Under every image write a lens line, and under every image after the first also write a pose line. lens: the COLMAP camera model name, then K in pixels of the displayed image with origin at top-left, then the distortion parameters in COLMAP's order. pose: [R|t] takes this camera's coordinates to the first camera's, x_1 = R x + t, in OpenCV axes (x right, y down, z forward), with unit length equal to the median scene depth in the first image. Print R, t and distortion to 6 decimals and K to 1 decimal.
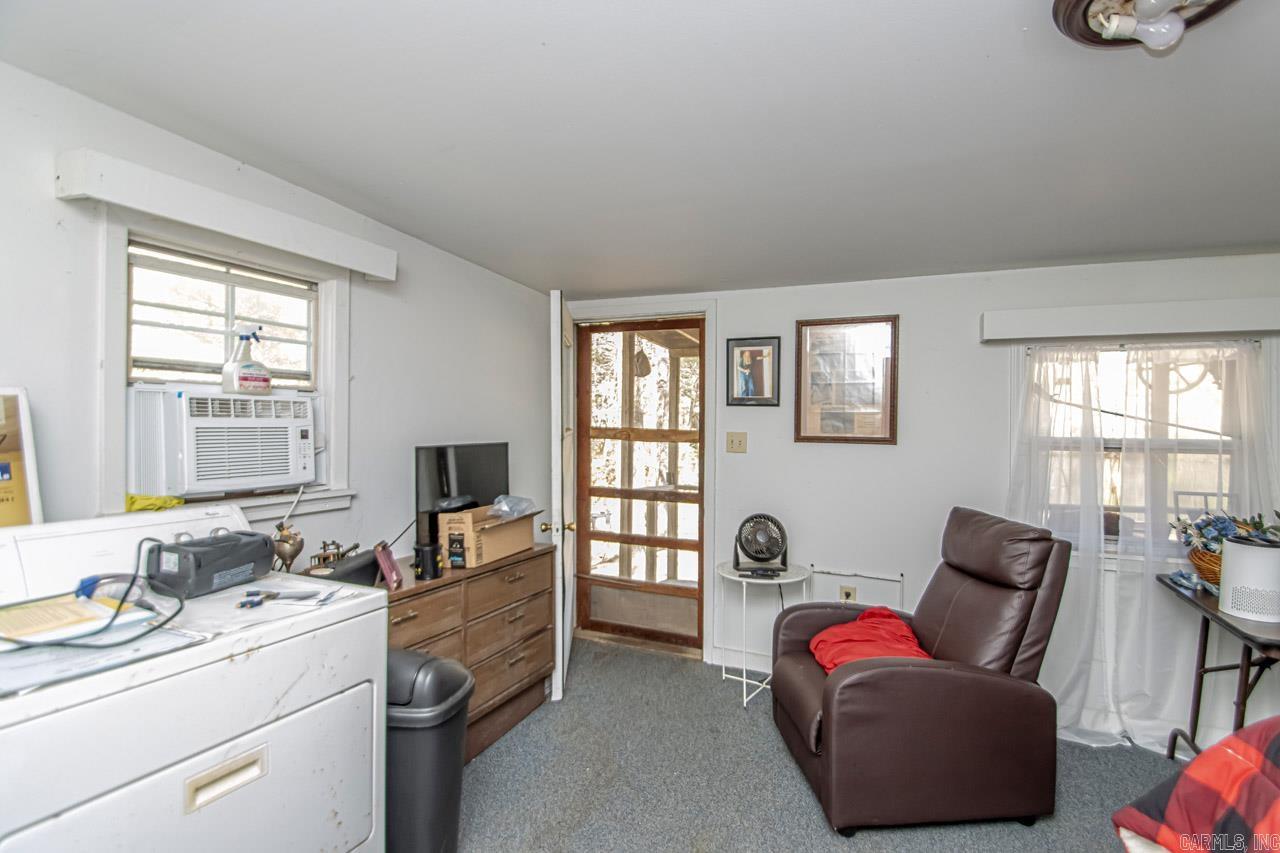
lens RADIAL K [[587.8, 0, 643.3], [0, 587.8, 423.4], [0, 0, 1]] dist [0.012137, -0.014614]
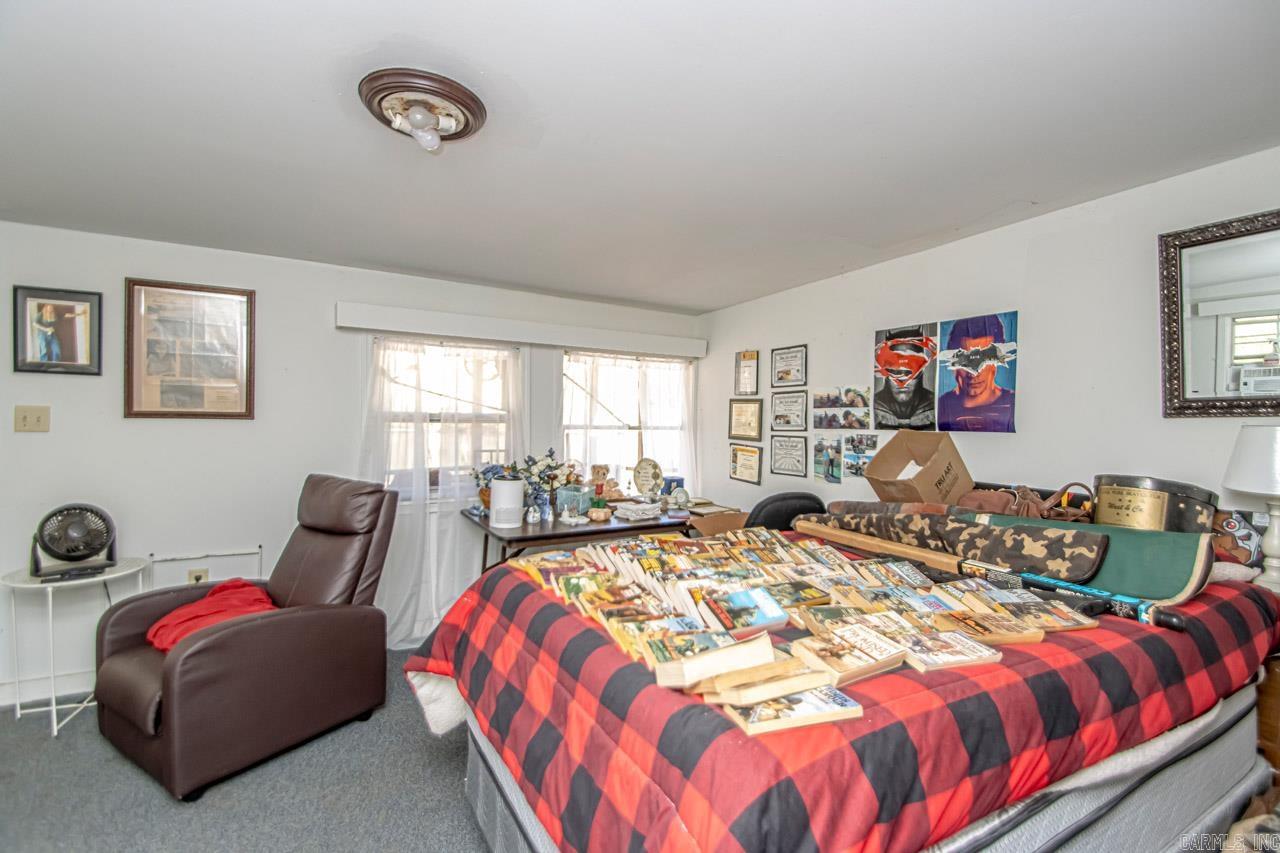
lens RADIAL K [[587.8, 0, 643.3], [0, 587.8, 423.4], [0, 0, 1]] dist [0.012137, -0.014614]
pose [[0.567315, -0.016705, 0.823331, -0.026079], [-0.012740, 0.999497, 0.029058, 0.005436], [-0.823402, -0.026974, 0.566816, -0.136734]]
